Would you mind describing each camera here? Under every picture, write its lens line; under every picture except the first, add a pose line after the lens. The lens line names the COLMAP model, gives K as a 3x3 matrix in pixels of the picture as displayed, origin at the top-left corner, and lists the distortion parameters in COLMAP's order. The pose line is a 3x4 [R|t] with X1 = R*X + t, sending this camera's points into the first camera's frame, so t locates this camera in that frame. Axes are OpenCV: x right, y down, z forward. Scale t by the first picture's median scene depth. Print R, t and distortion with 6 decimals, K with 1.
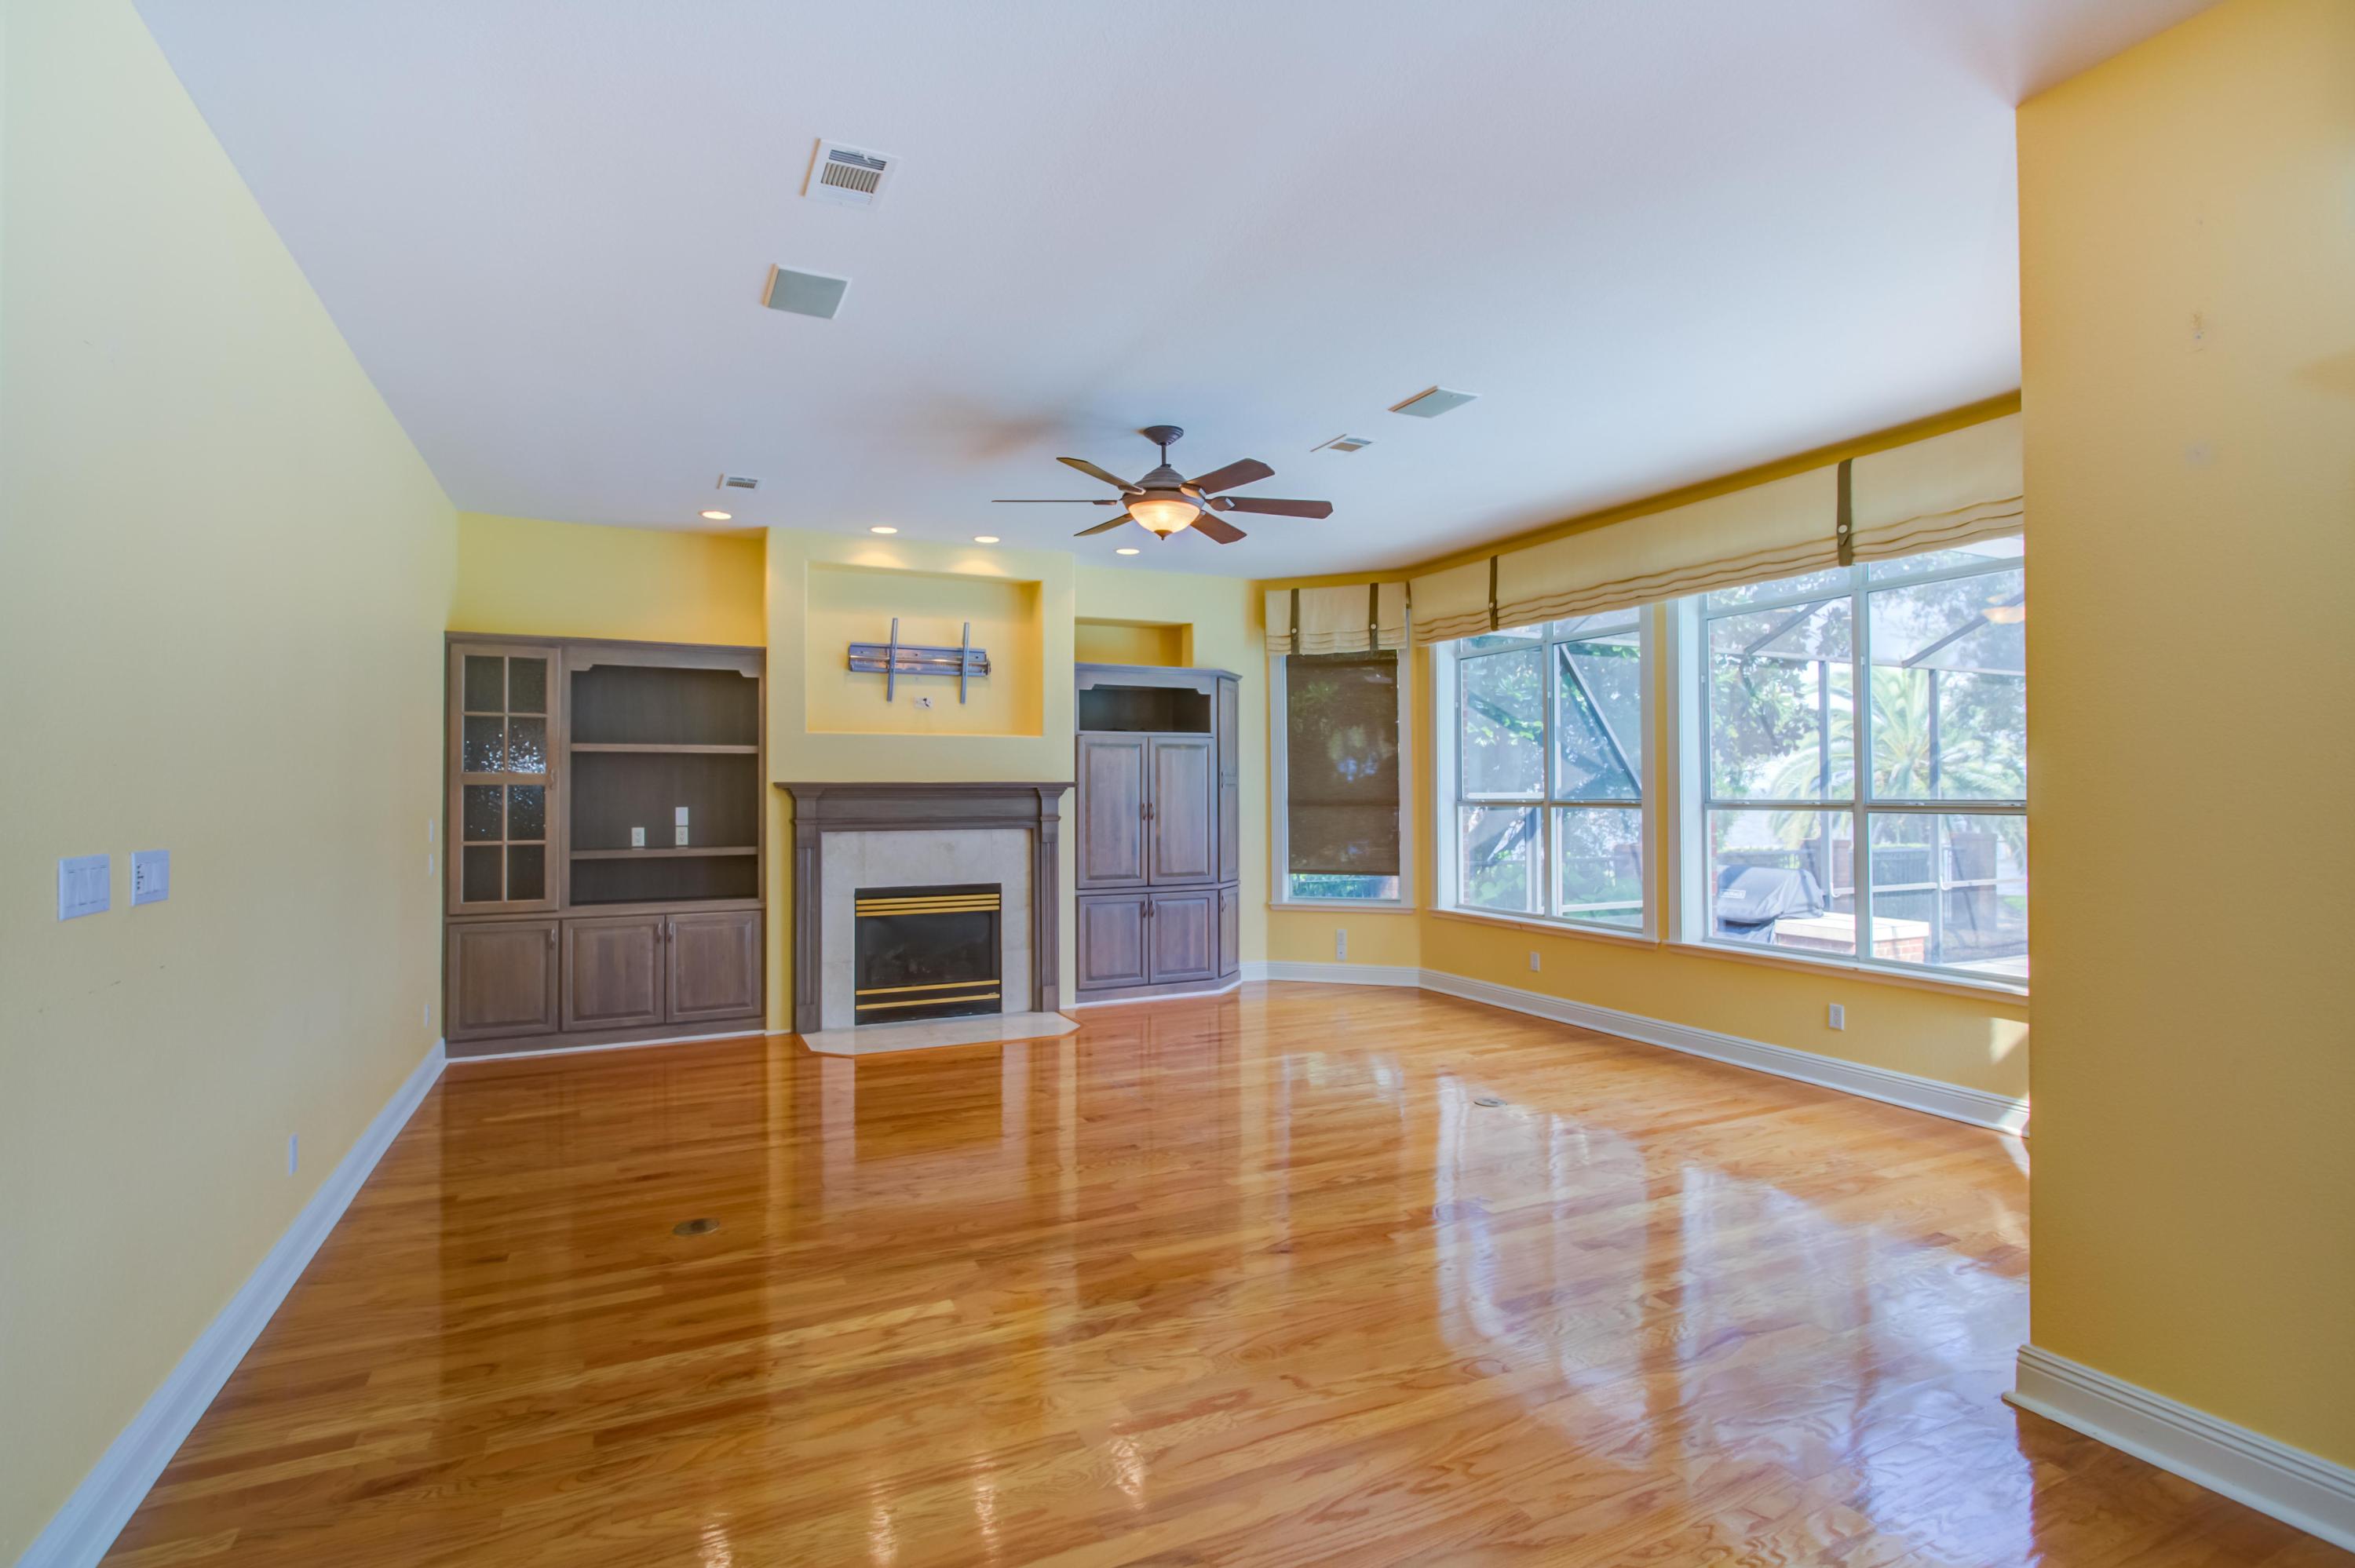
lens RADIAL K [[1115.6, 0, 1173.4], [0, 1115.6, 771.8], [0, 0, 1]] dist [-0.009812, 0.004075]
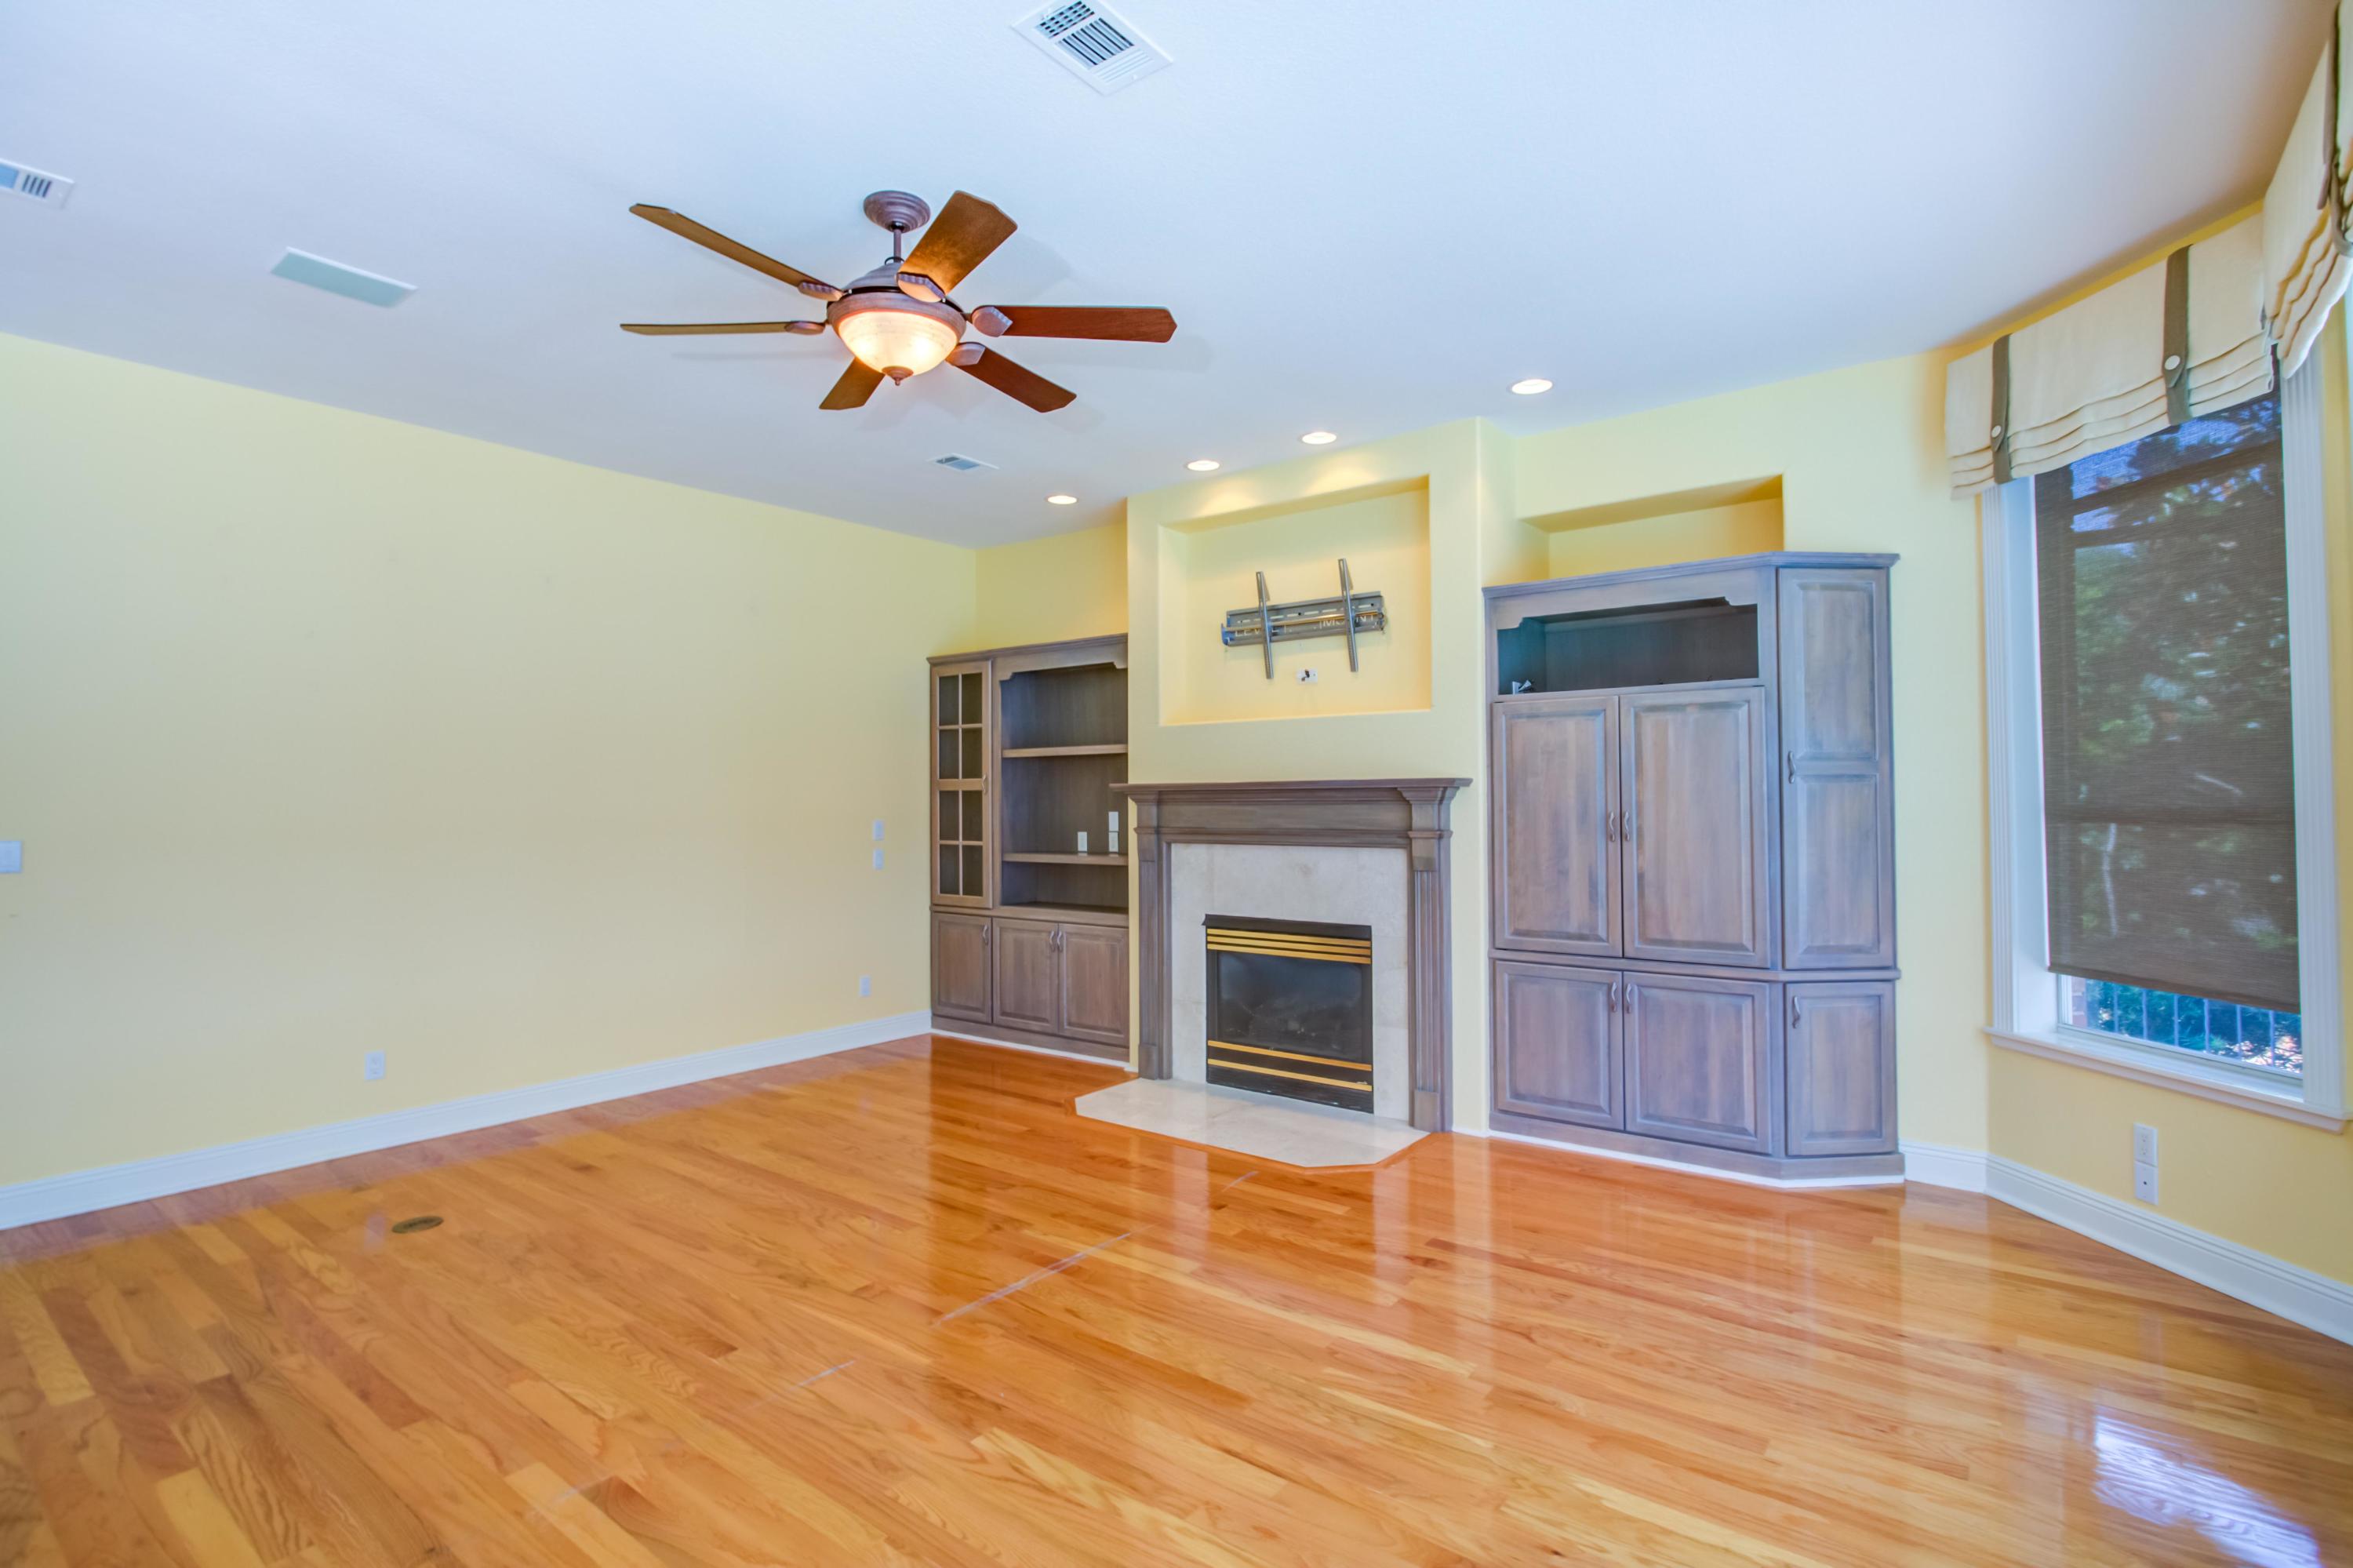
lens RADIAL K [[1114.8, 0, 1188.0], [0, 1114.8, 775.5], [0, 0, 1]] dist [-0.009812, 0.004075]
pose [[0.461931, -0.018590, -0.886721, 0.418972], [0.022008, 0.999713, -0.009493, 0.011230], [0.886643, -0.015130, 0.462208, 0.599651]]
